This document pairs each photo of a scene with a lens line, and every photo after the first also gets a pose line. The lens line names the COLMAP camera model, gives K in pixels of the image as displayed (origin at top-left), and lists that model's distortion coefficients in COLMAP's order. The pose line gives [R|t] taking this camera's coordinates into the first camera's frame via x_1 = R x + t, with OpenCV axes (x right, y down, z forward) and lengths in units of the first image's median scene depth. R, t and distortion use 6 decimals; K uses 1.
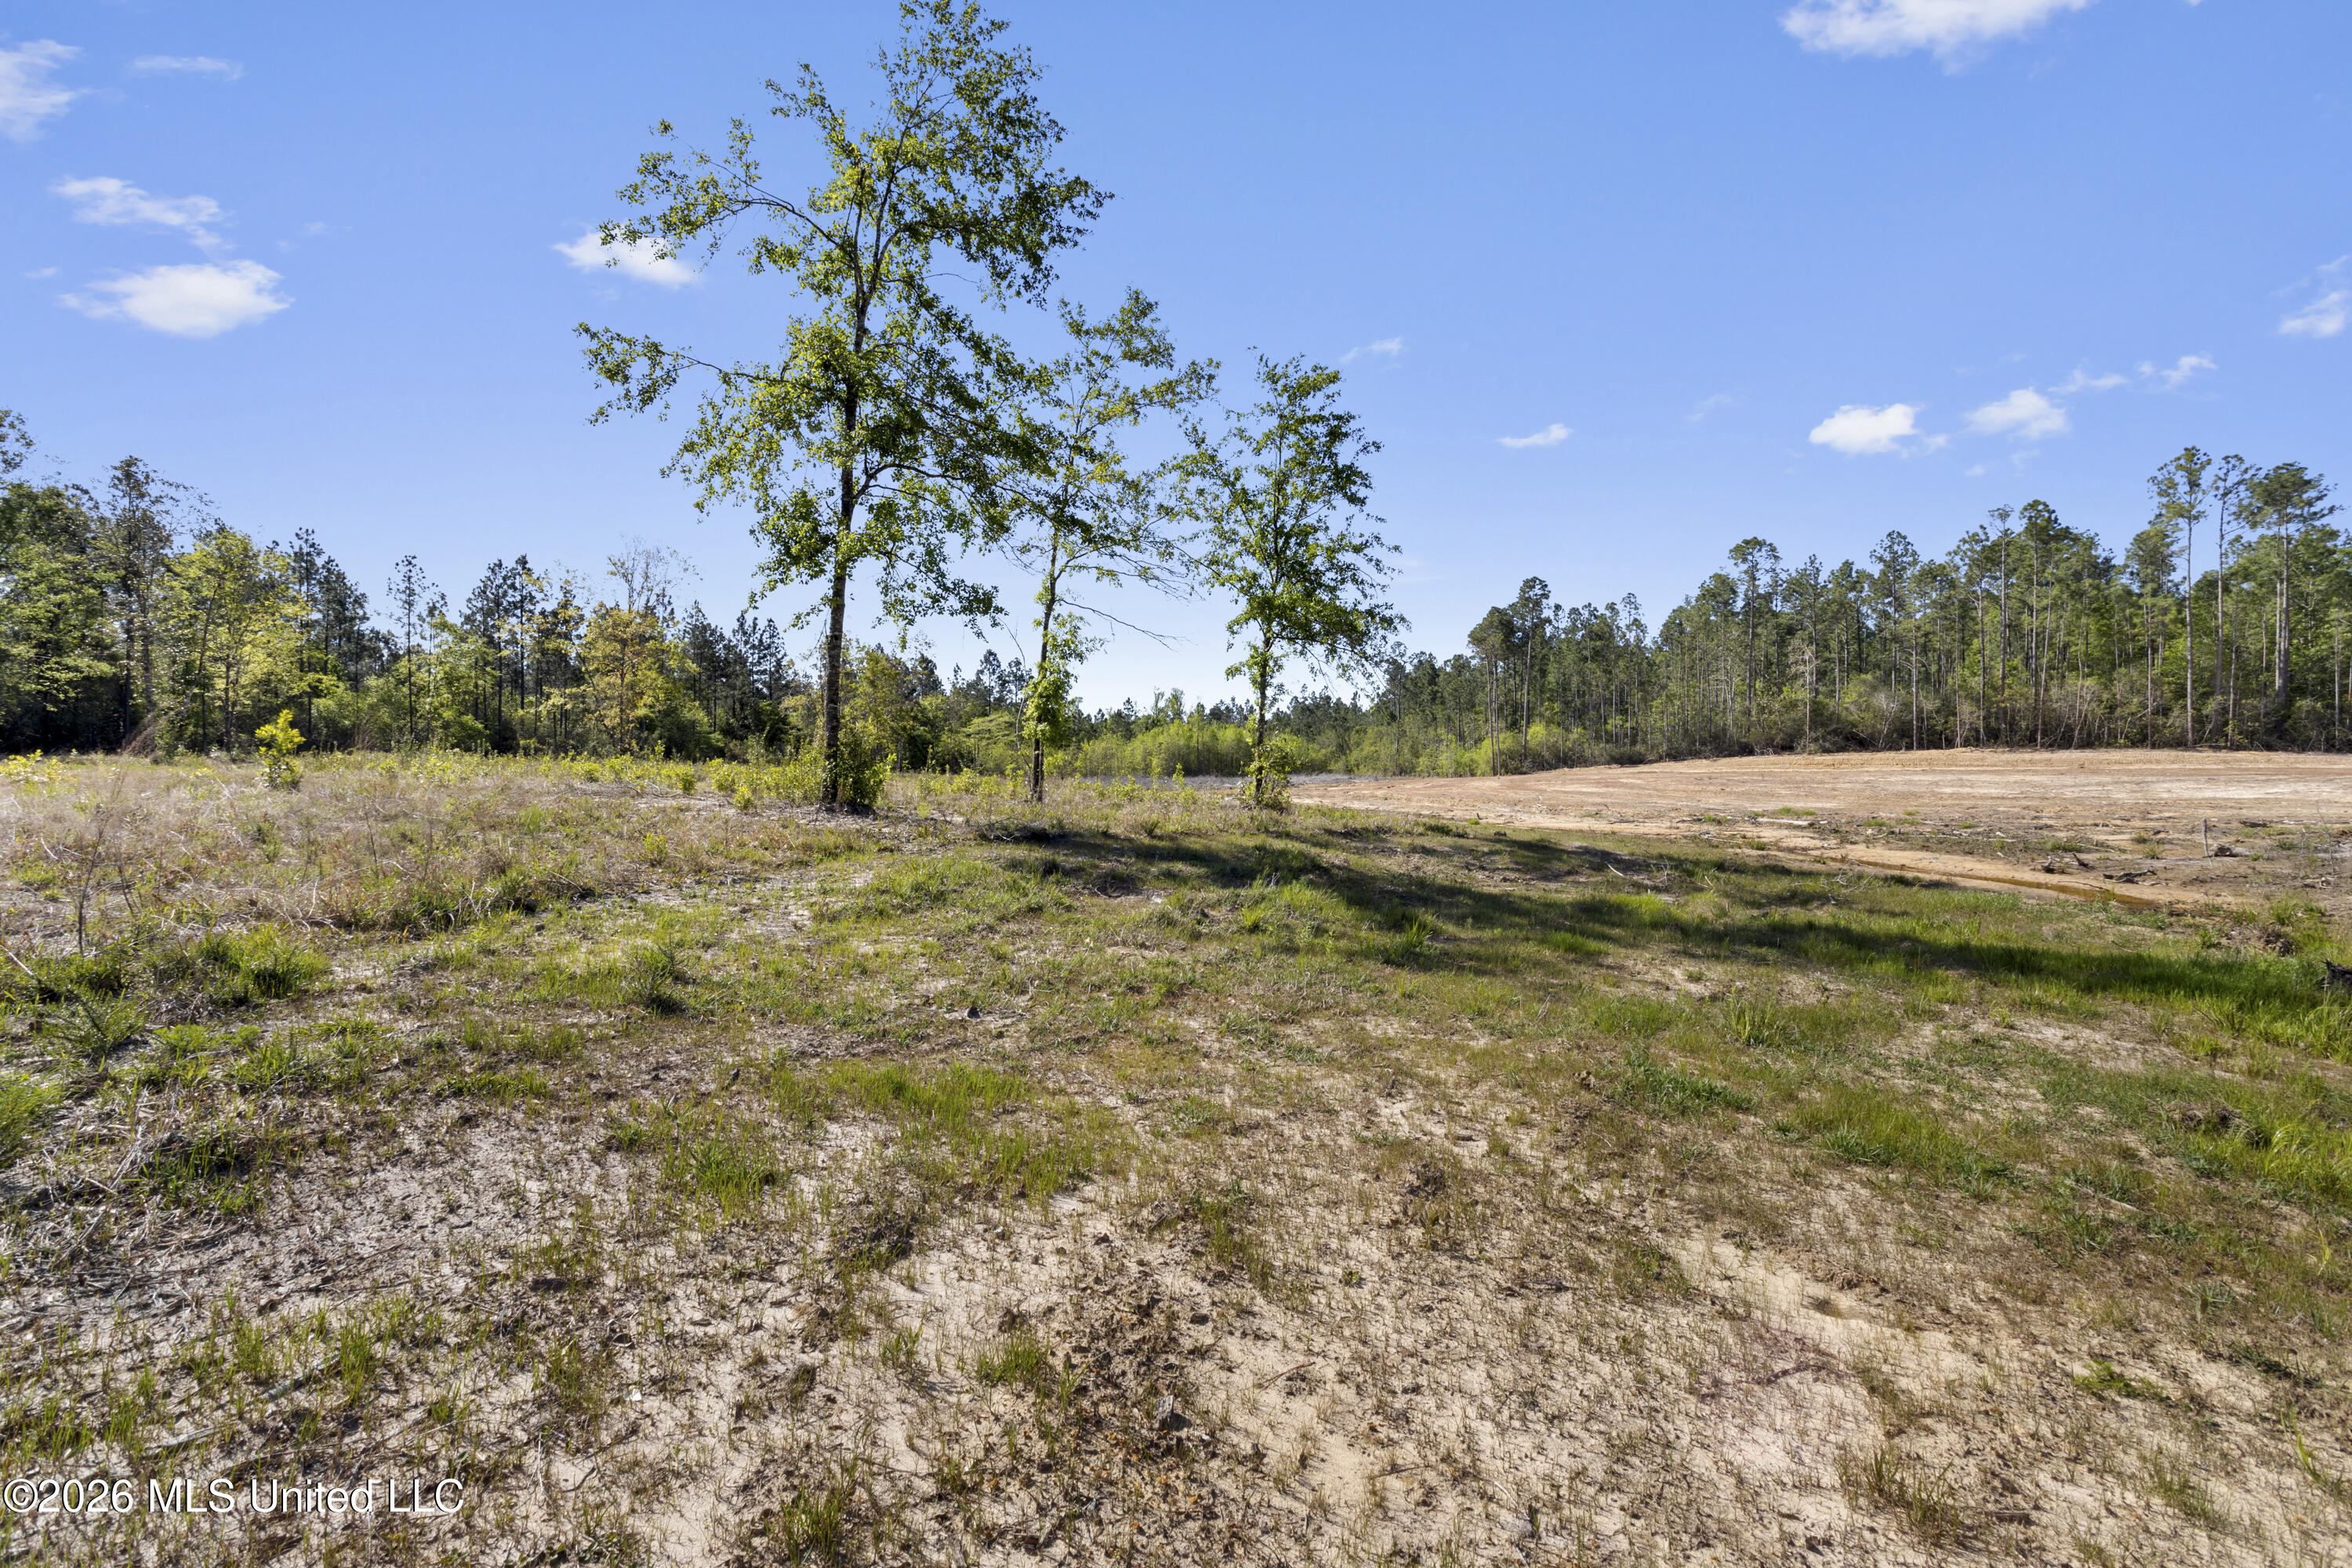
lens RADIAL K [[1127.3, 0, 1168.5], [0, 1127.3, 765.7], [0, 0, 1]] dist [-0.048016, 0.032283]
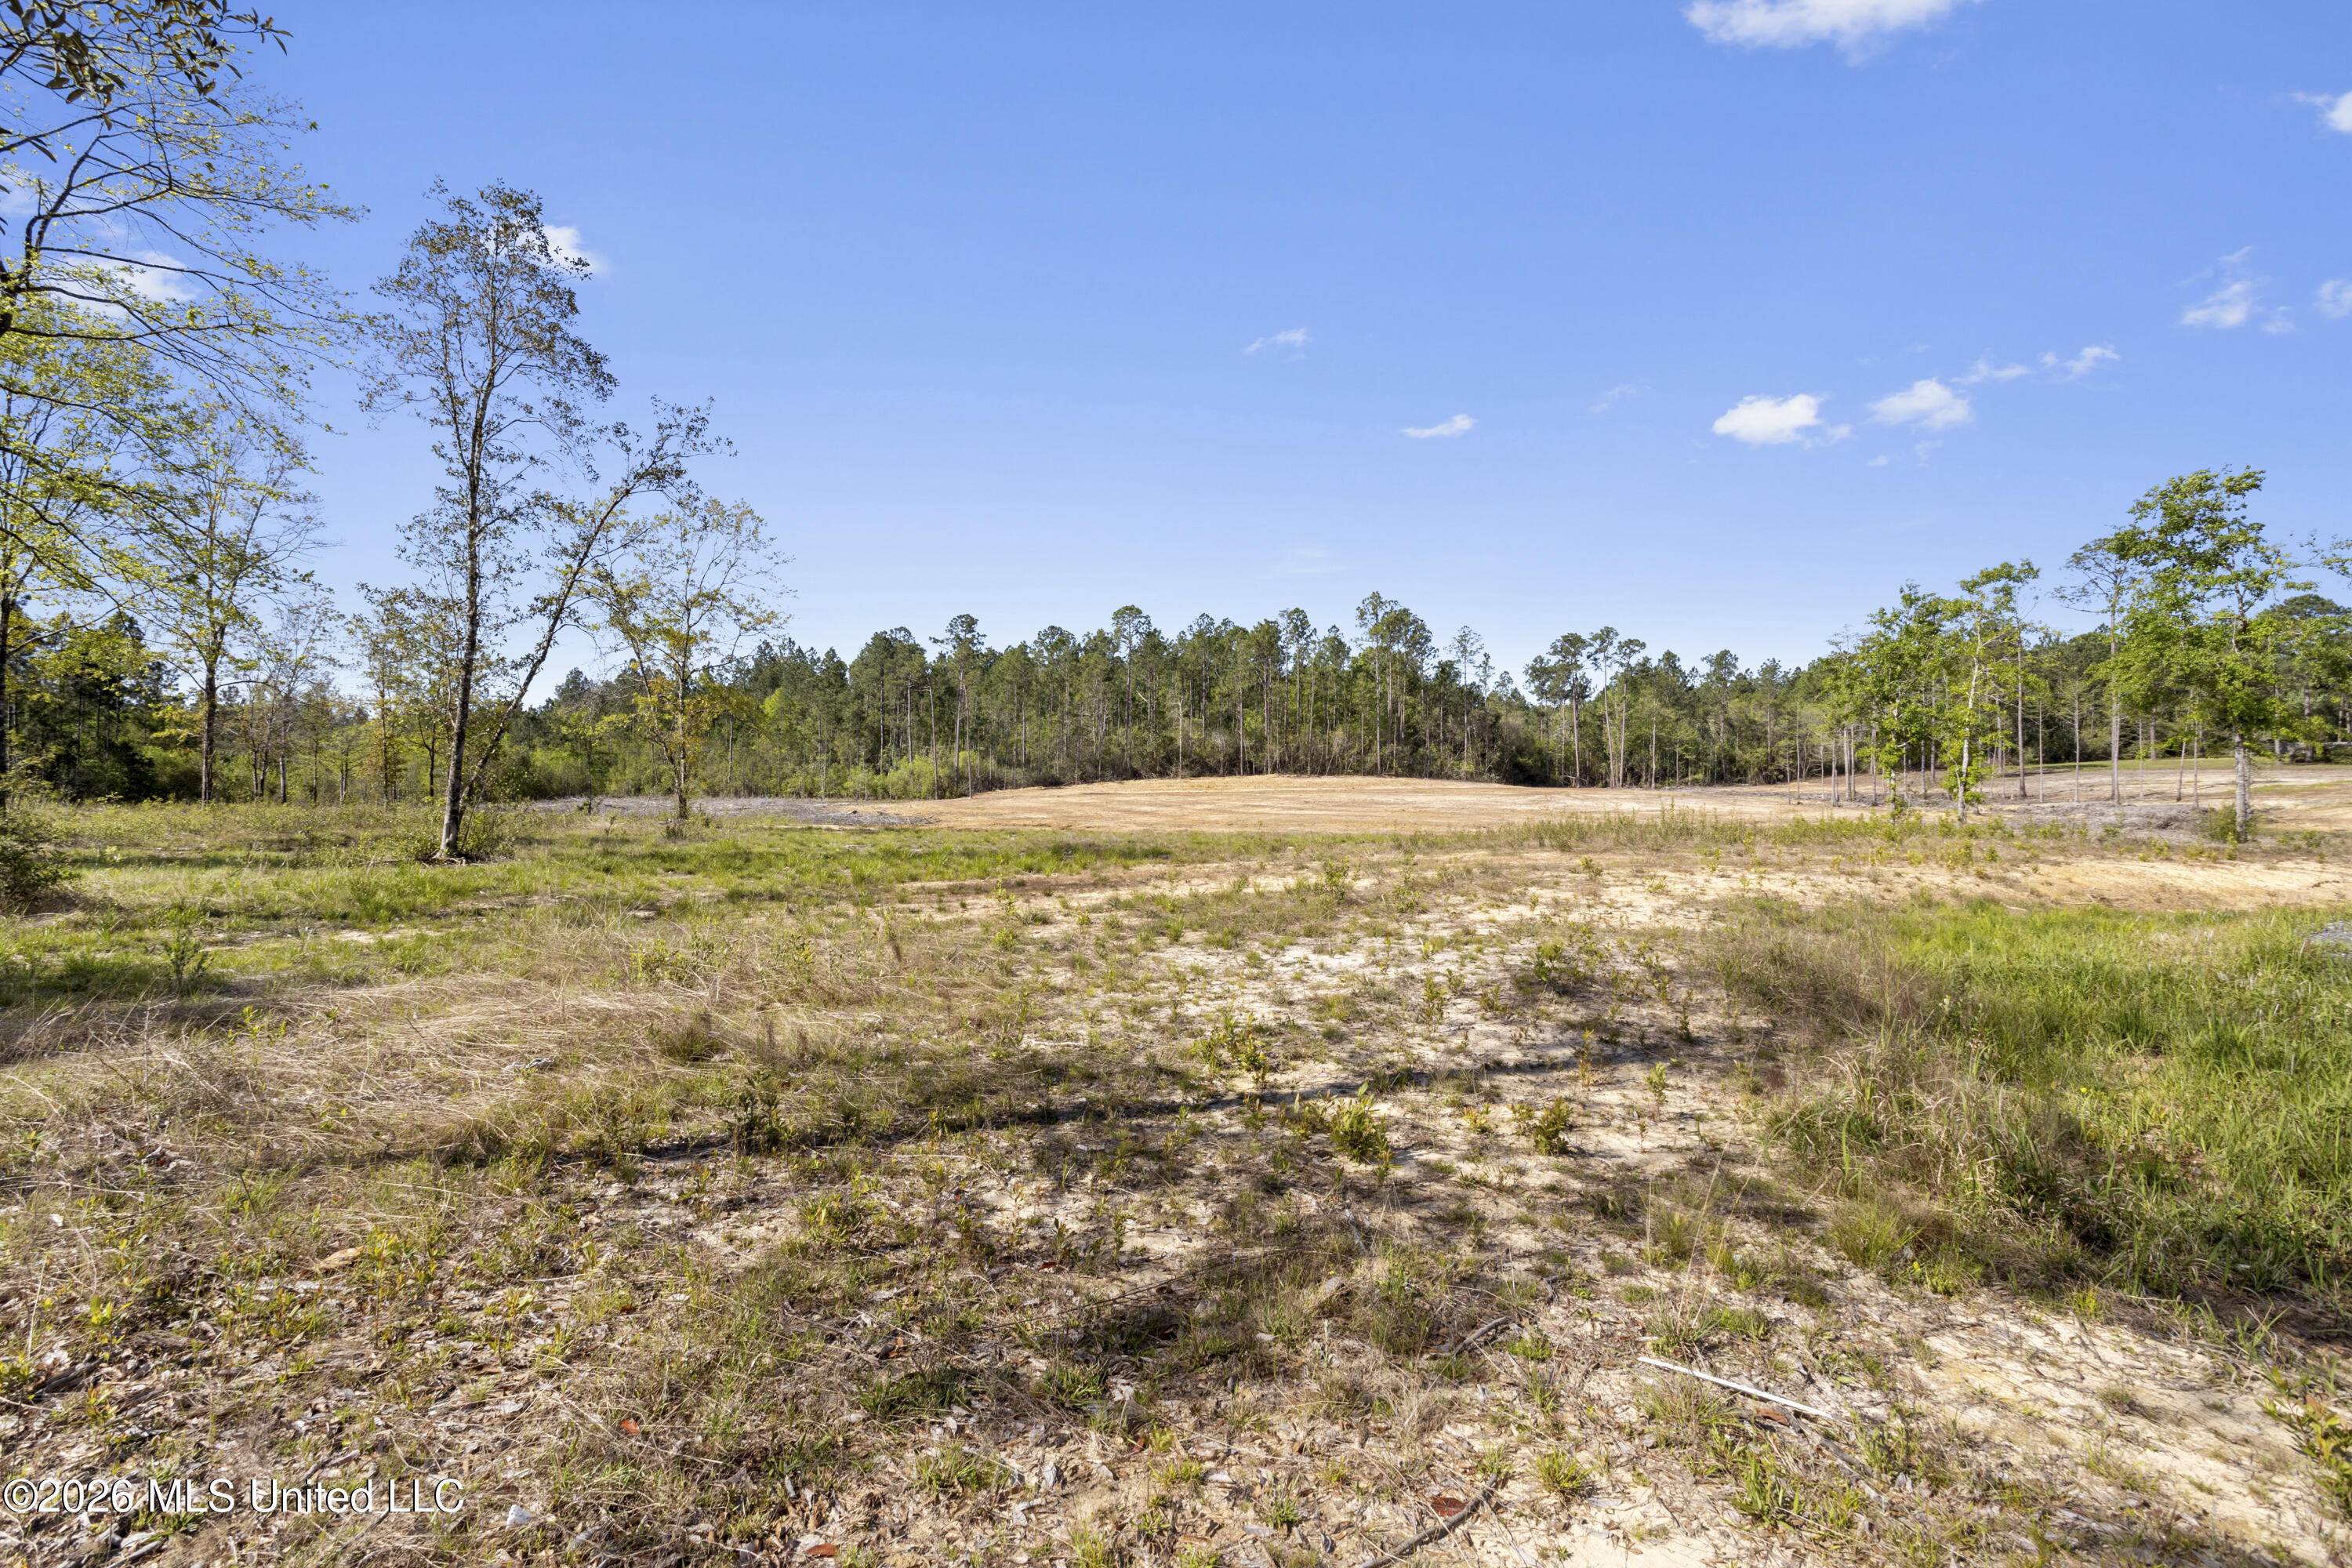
lens RADIAL K [[1127.3, 0, 1166.5], [0, 1127.3, 760.4], [0, 0, 1]] dist [-0.048016, 0.032283]
pose [[0.598139, 0.009965, 0.801330, -0.638651], [0.000681, 0.999916, -0.012942, -0.018424], [-0.801392, 0.008287, 0.598082, 0.282325]]
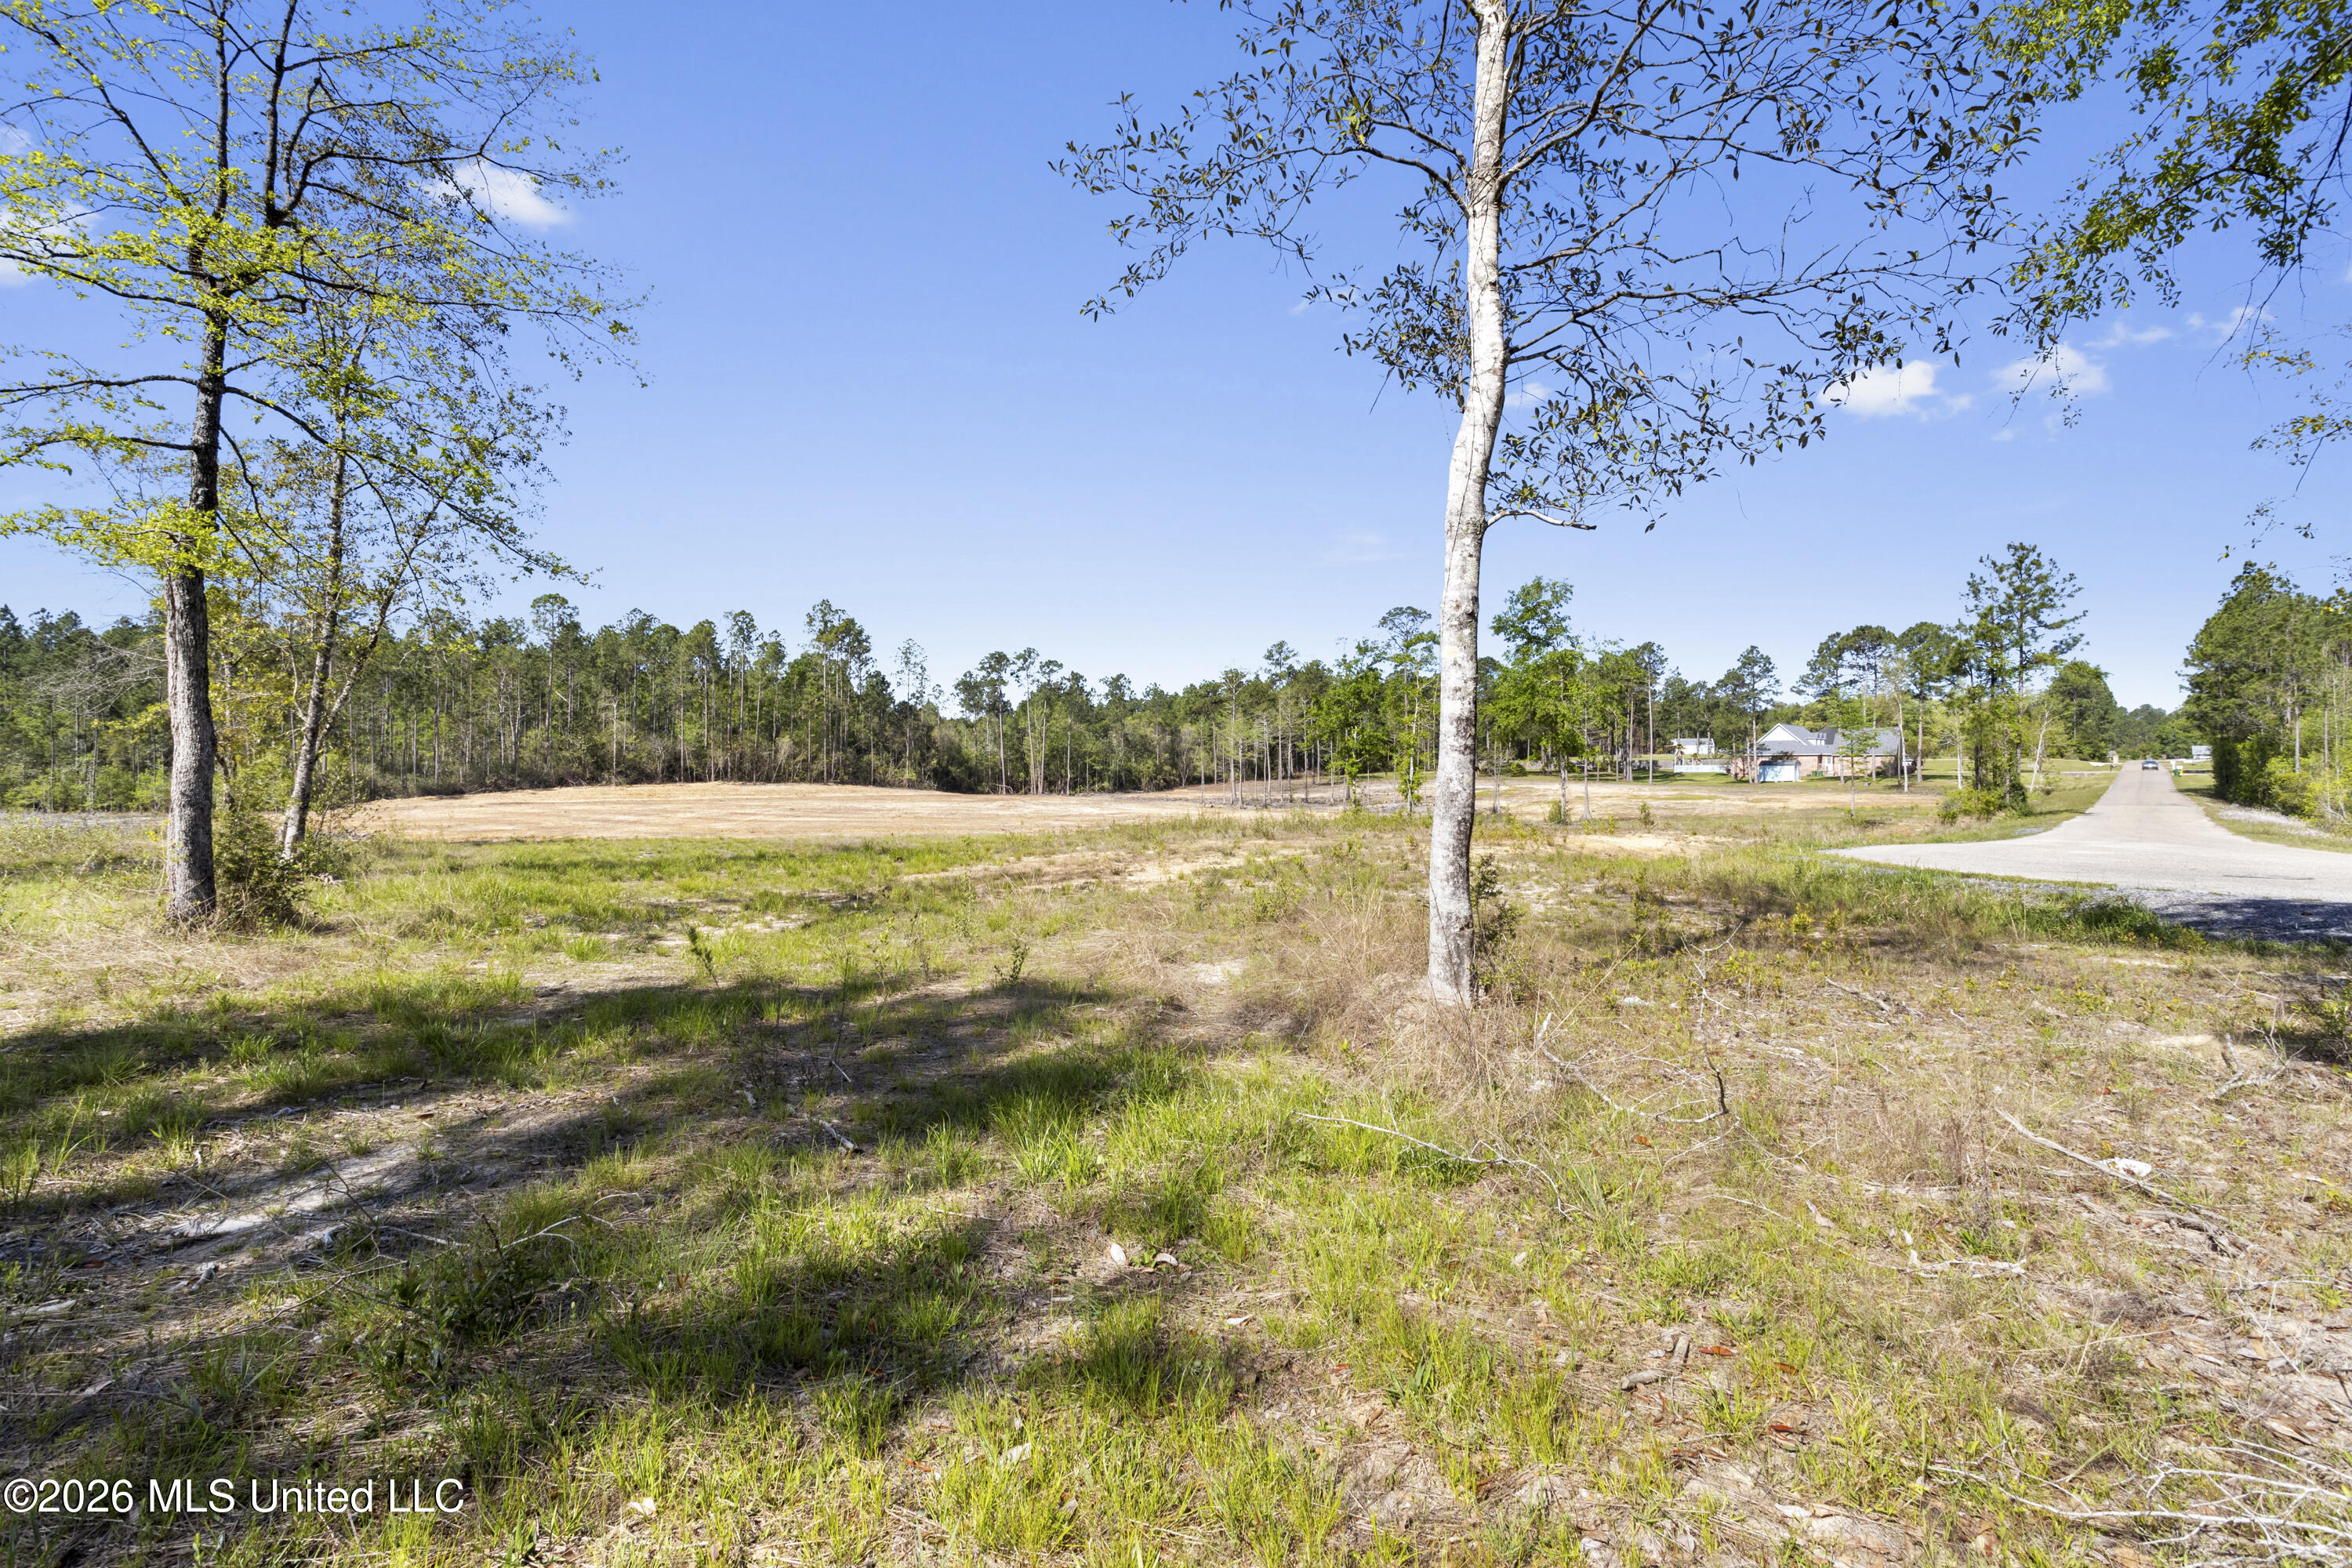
lens RADIAL K [[1127.3, 0, 1164.2], [0, 1127.3, 772.0], [0, 0, 1]] dist [-0.048016, 0.032283]
pose [[0.092064, 0.009785, 0.995705, -0.735288], [-0.000428, 0.999952, -0.009787, -0.017646], [-0.995753, 0.000475, 0.092064, 0.379752]]
